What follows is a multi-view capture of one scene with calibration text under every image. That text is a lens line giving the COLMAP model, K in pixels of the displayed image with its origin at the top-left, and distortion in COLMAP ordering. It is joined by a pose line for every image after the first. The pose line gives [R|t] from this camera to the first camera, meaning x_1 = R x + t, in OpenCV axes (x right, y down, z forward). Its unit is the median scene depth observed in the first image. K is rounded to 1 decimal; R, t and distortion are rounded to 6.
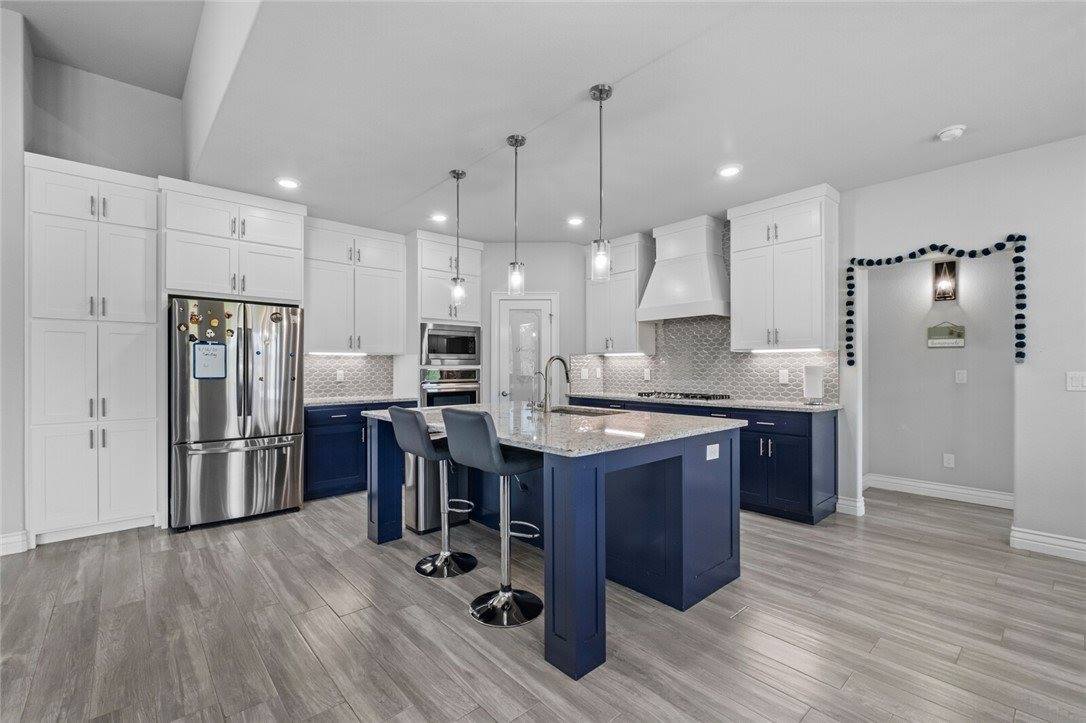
lens RADIAL K [[473.4, 0, 534.8], [0, 473.4, 365.4], [0, 0, 1]] dist [-0.000738, -0.001991]
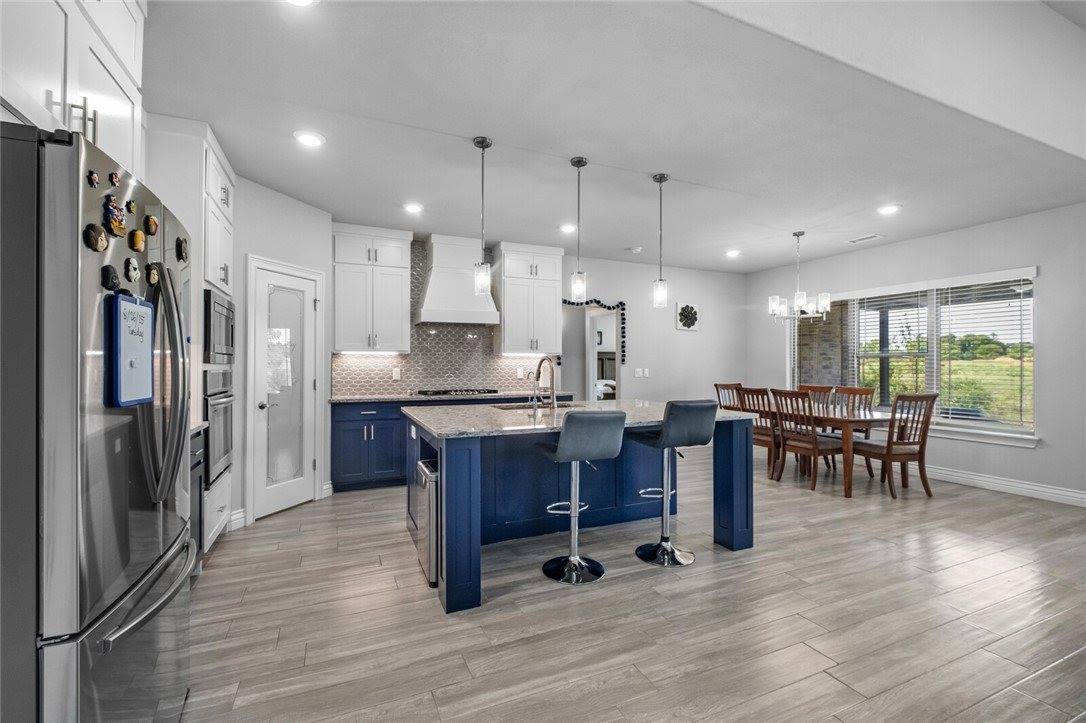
lens RADIAL K [[473.4, 0, 546.2], [0, 473.4, 359.2], [0, 0, 1]] dist [-0.000738, -0.001991]
pose [[0.291096, 0.018349, 0.956518, -0.920809], [0.000991, 0.999810, -0.019481, 0.011182], [-0.956693, 0.006619, 0.291023, 0.628196]]
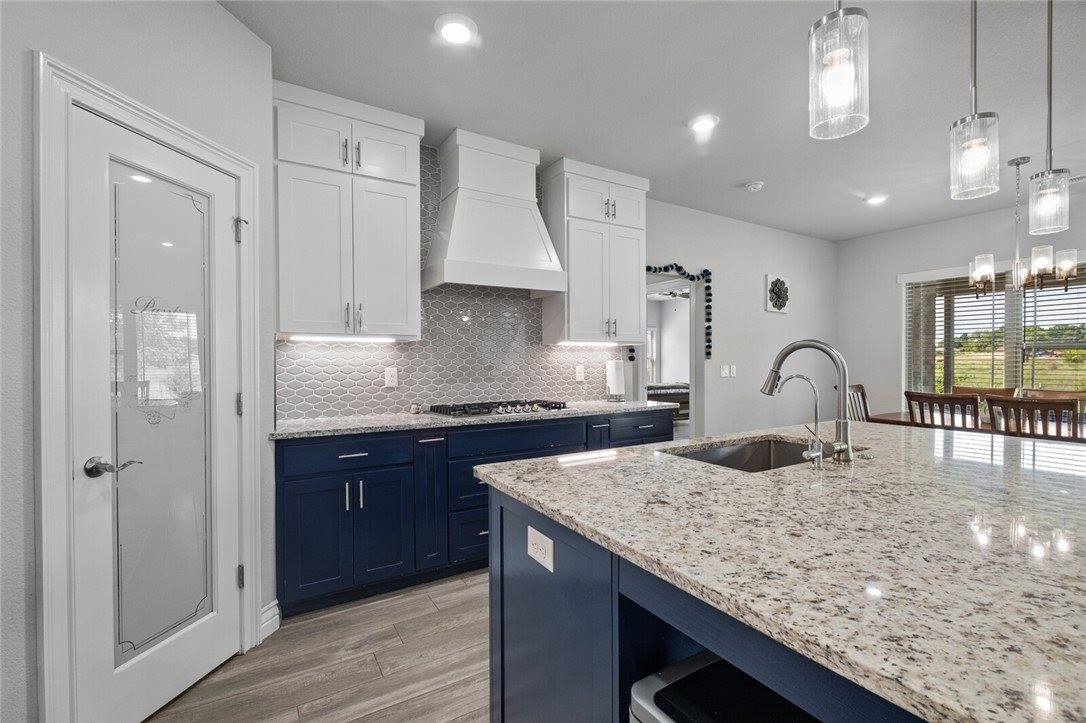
lens RADIAL K [[473.4, 0, 545.1], [0, 473.4, 363.1], [0, 0, 1]] dist [-0.000738, -0.001991]
pose [[0.168783, 0.001956, 0.985651, -0.428880], [0.005694, 0.999979, -0.002959, 0.007480], [-0.985637, 0.006112, 0.168769, 1.091582]]
